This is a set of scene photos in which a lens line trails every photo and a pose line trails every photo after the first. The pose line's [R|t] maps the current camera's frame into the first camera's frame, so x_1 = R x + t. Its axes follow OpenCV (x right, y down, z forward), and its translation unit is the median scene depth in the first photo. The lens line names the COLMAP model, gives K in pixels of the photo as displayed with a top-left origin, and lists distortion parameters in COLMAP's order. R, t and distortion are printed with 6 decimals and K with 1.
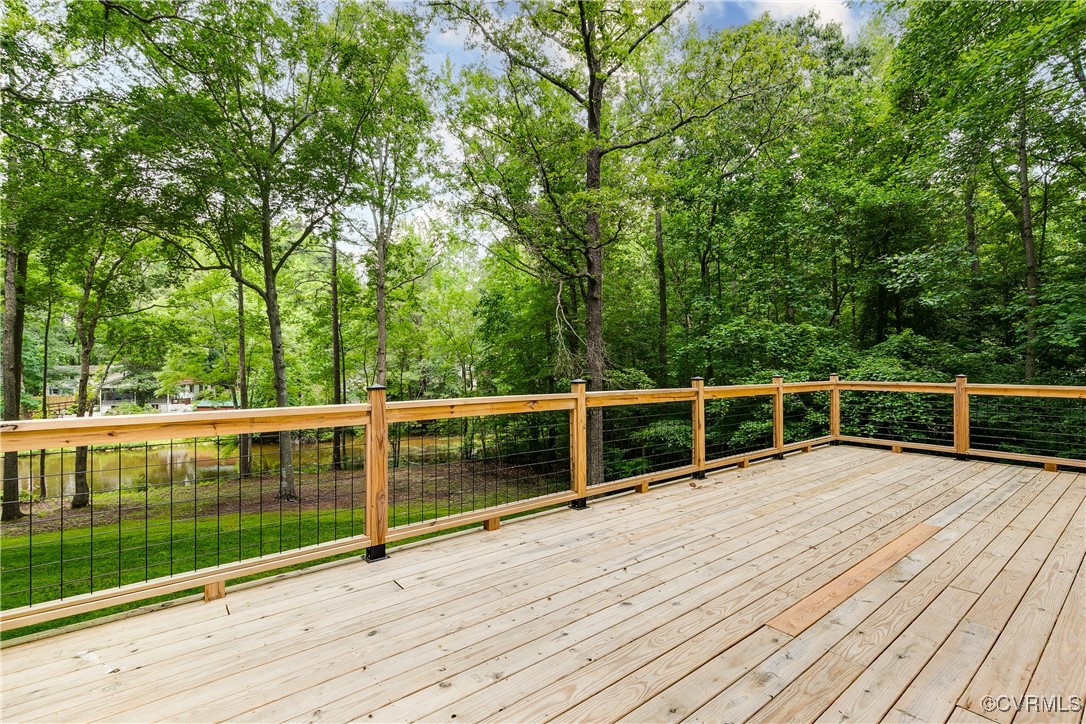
lens RADIAL K [[487.1, 0, 519.9], [0, 487.1, 368.4], [0, 0, 1]] dist [-0.002727, -0.000401]
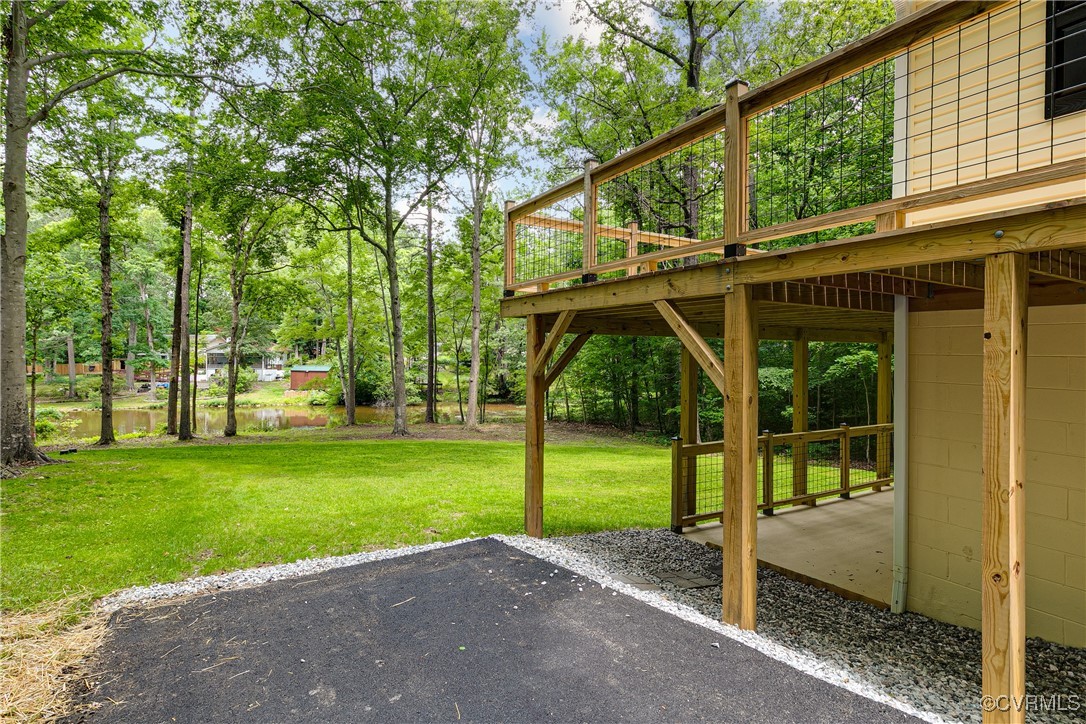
lens RADIAL K [[524.8, 0, 510.2], [0, 524.8, 348.7], [0, 0, 1]] dist [0.001155, -0.000175]
pose [[0.990198, 0.012559, -0.139106, -0.057380], [-0.014064, 0.999853, -0.009837, 0.069551], [0.138962, 0.011697, 0.990229, -0.141887]]
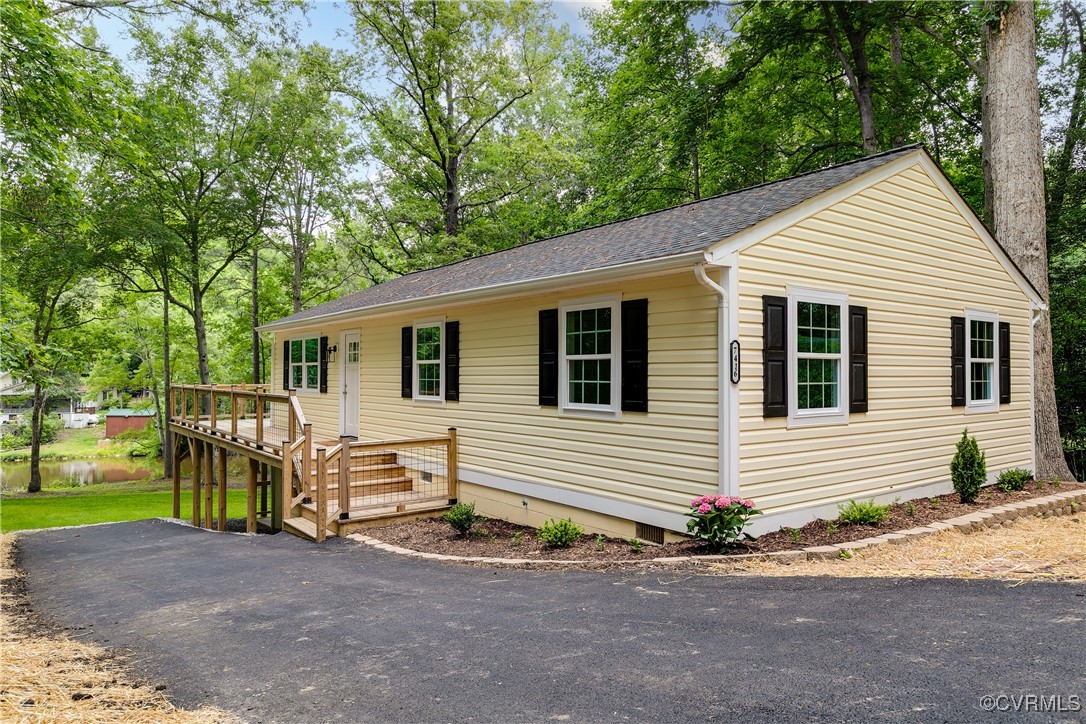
lens RADIAL K [[726.4, 0, 535.8], [0, 726.4, 360.3], [0, 0, 1]] dist [0.001982, -0.002758]
pose [[0.999914, 0.001557, -0.013055, 0.294932], [-0.001788, 0.999841, -0.017735, -0.003244], [0.013025, 0.017757, 0.999757, -0.667759]]
